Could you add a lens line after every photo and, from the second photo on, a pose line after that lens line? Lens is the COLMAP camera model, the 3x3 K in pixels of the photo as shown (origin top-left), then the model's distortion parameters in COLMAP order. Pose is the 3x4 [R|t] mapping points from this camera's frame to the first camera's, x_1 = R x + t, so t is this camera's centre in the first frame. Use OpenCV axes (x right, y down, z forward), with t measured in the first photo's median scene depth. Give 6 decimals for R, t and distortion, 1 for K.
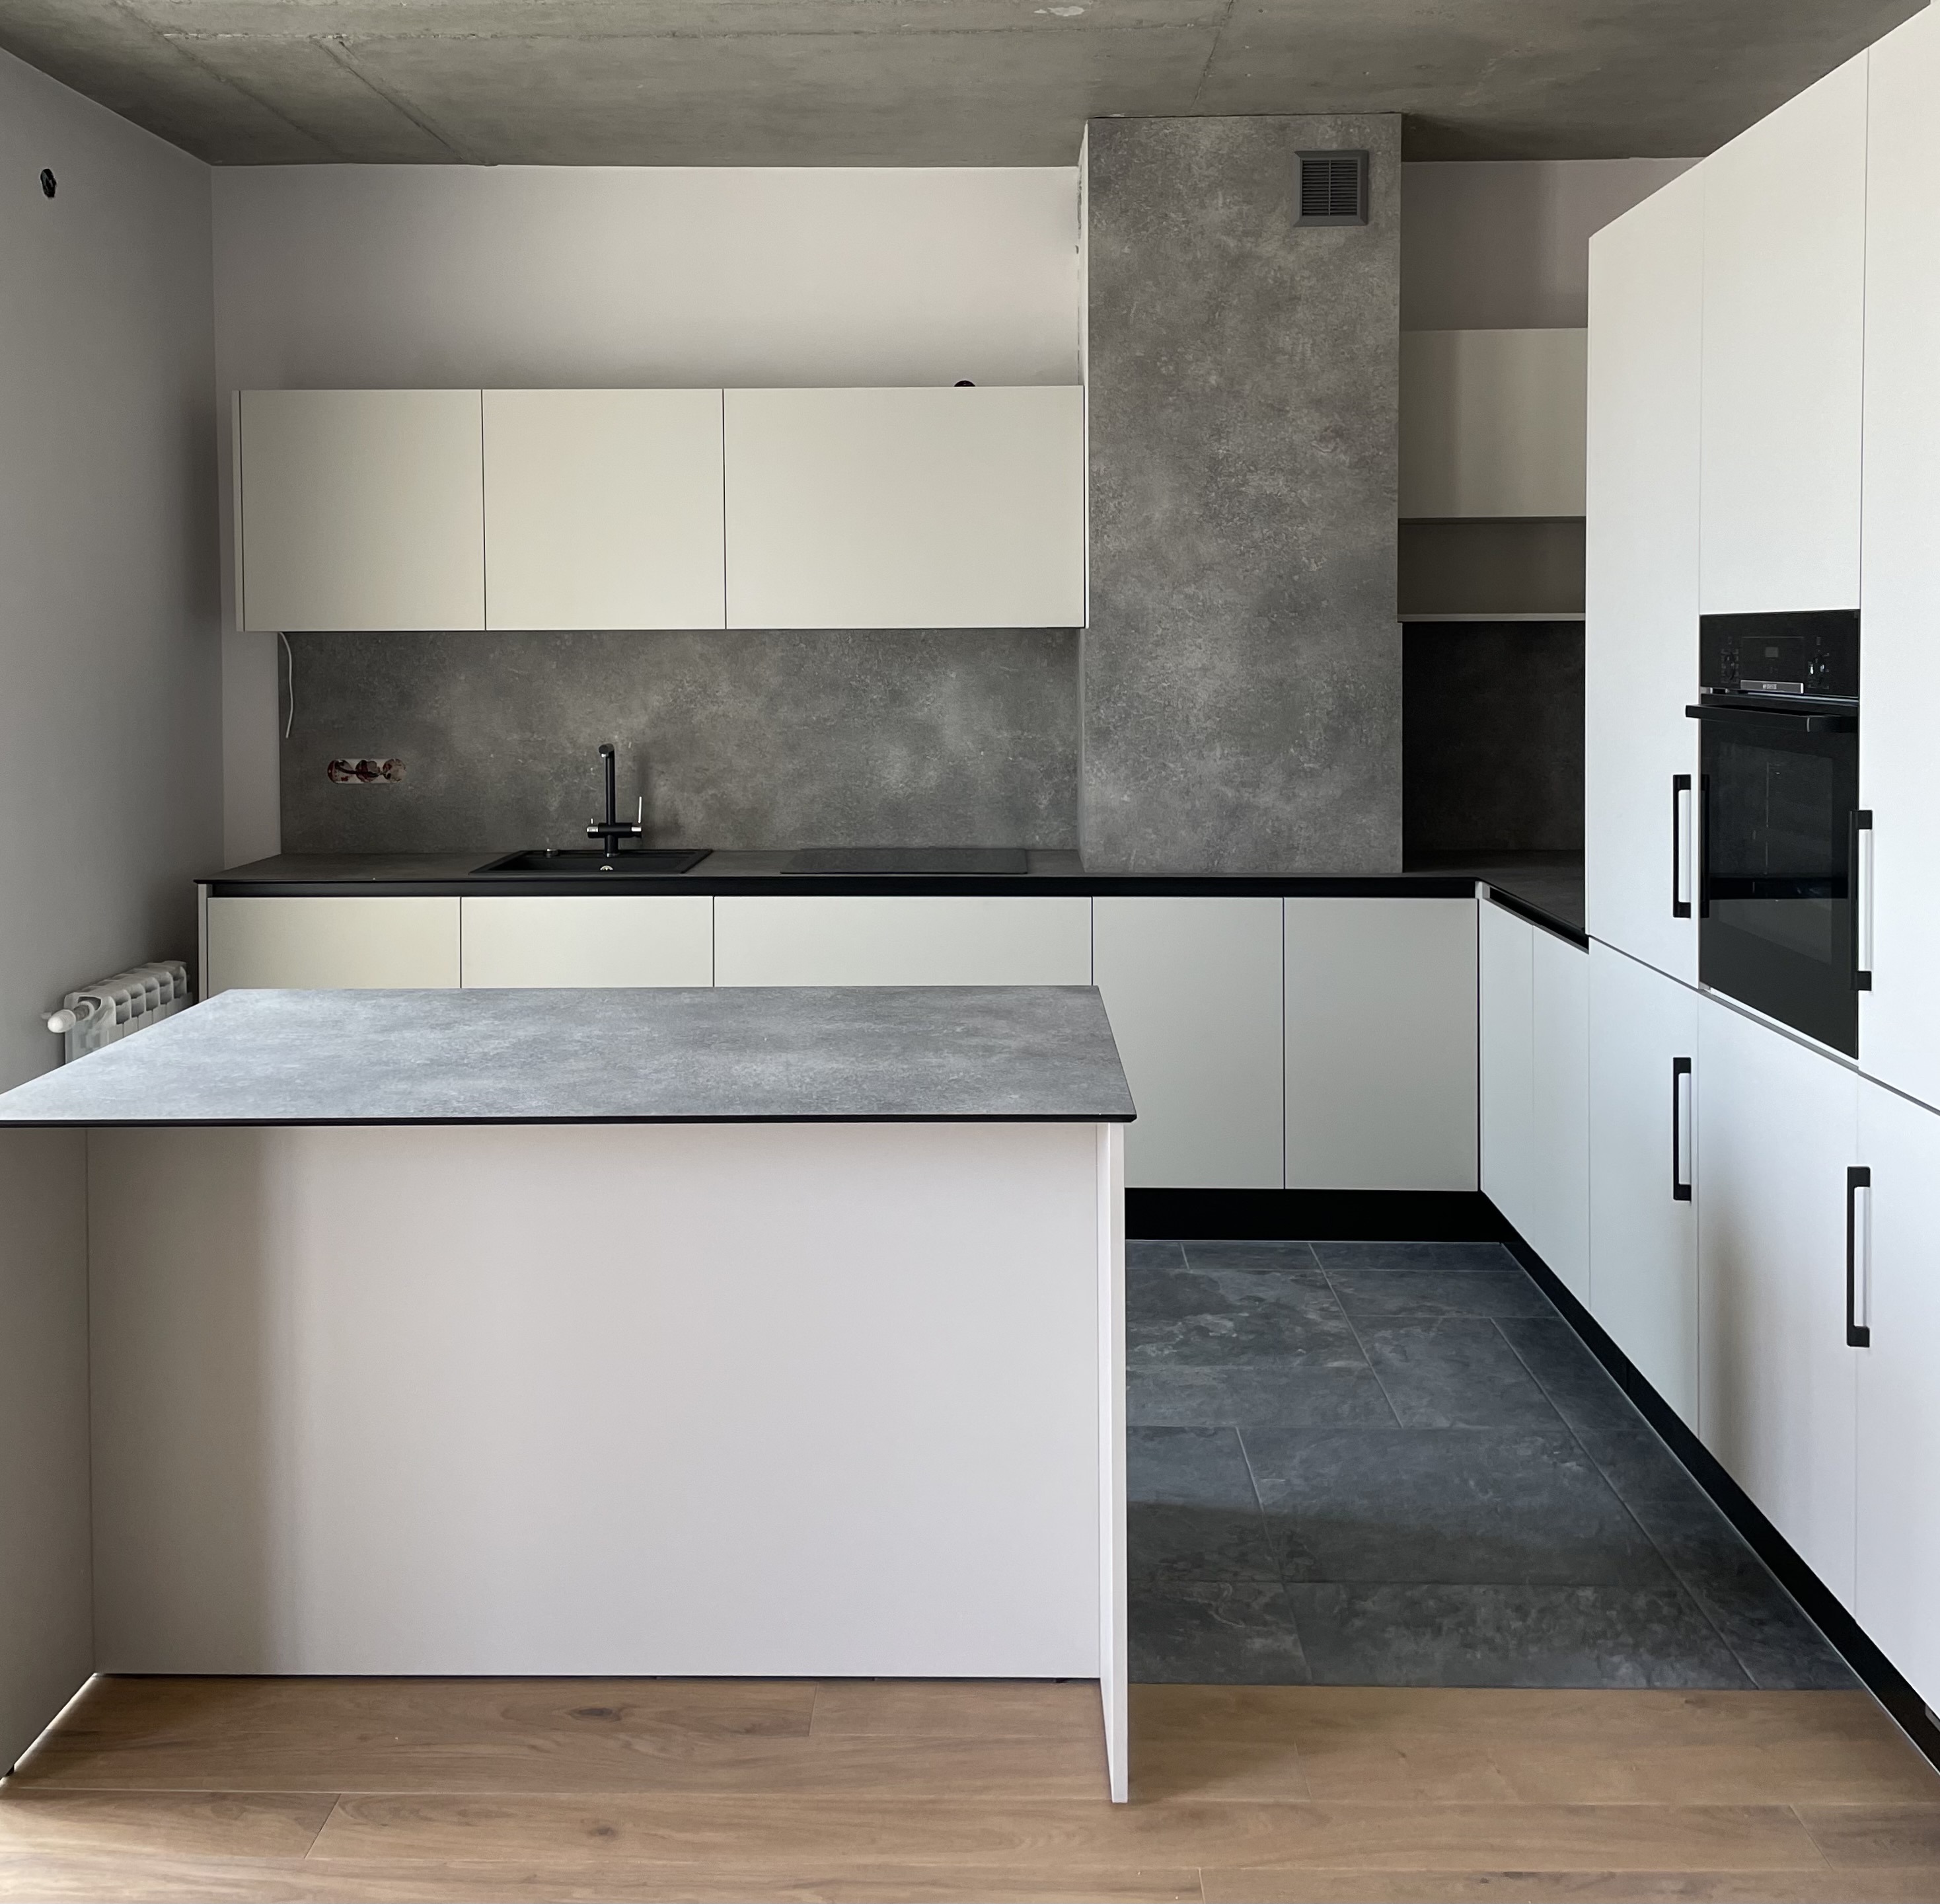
lens RADIAL K [[2008.2, 0, 953.0], [0, 2008.2, 698.6], [0, 0, 1]] dist [0.114437, -0.144747]
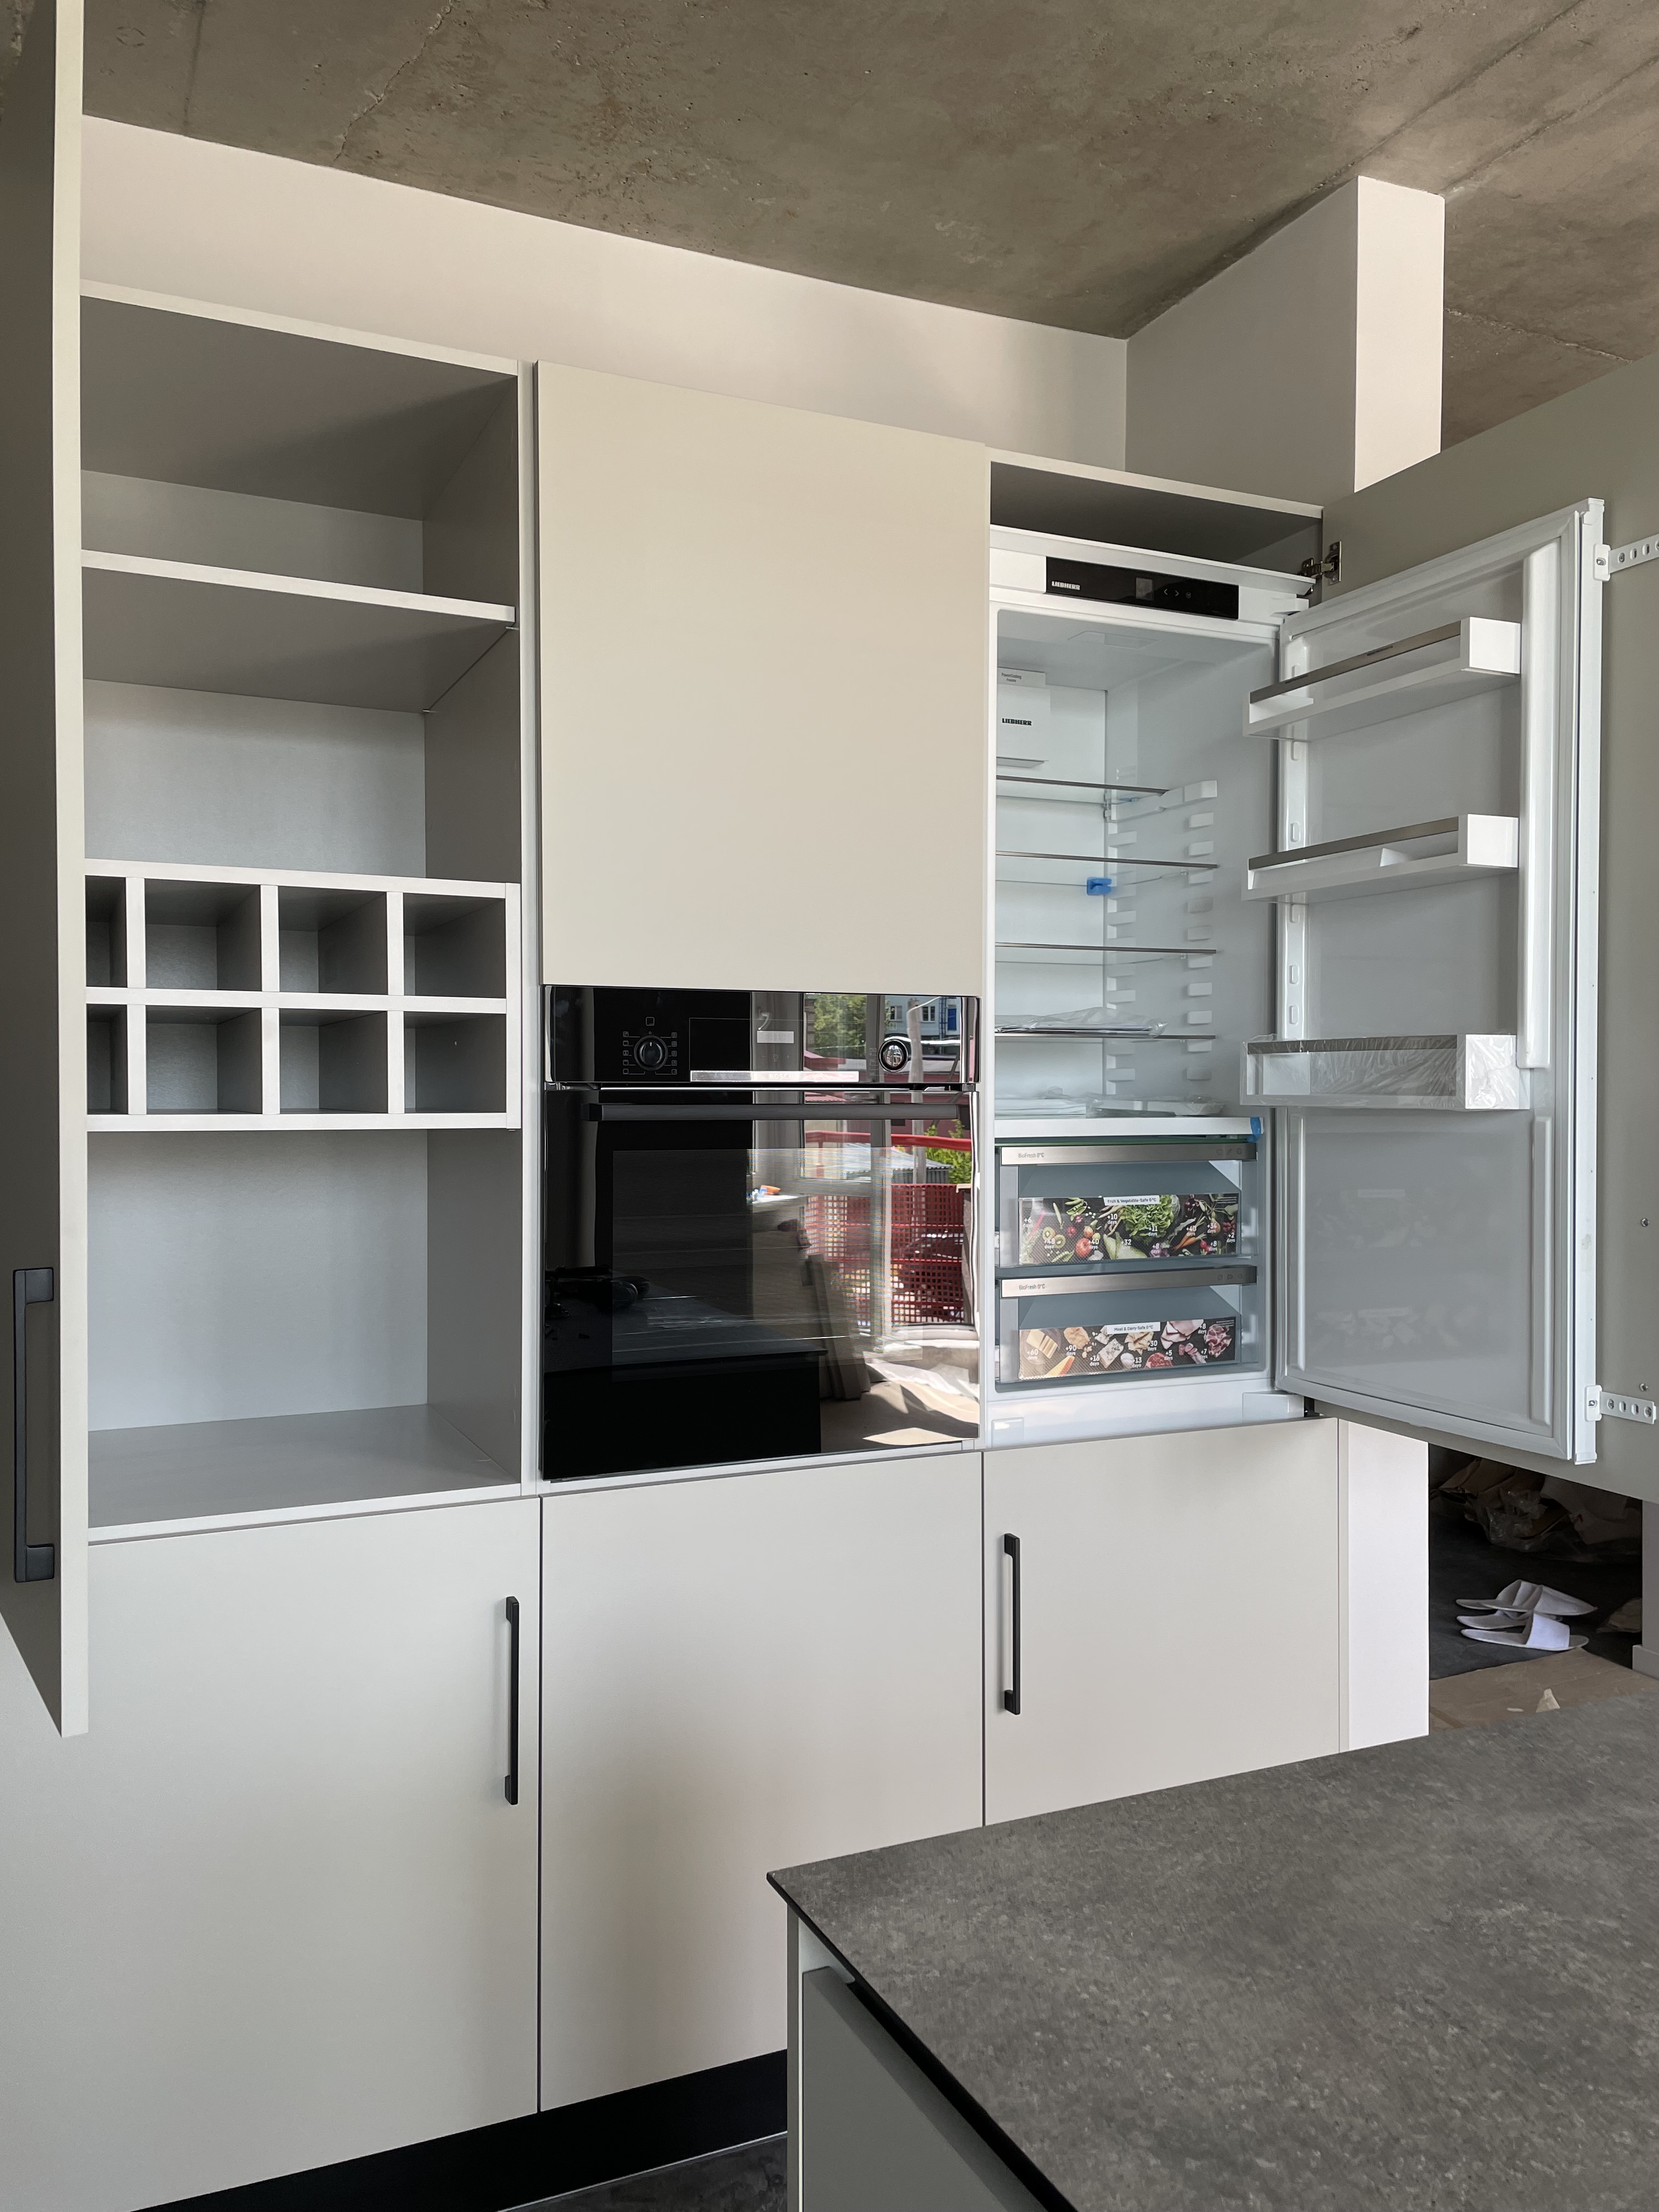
lens RADIAL K [[1681.3, 0, 829.5], [0, 1681.3, 1106.0], [0, 0, 1]] dist [0.040746, -0.000708]
pose [[-0.443028, -0.007694, 0.896475, -0.153140], [0.028316, 0.999344, 0.022570, -0.005340], [-0.896060, 0.035383, -0.442520, 0.797617]]
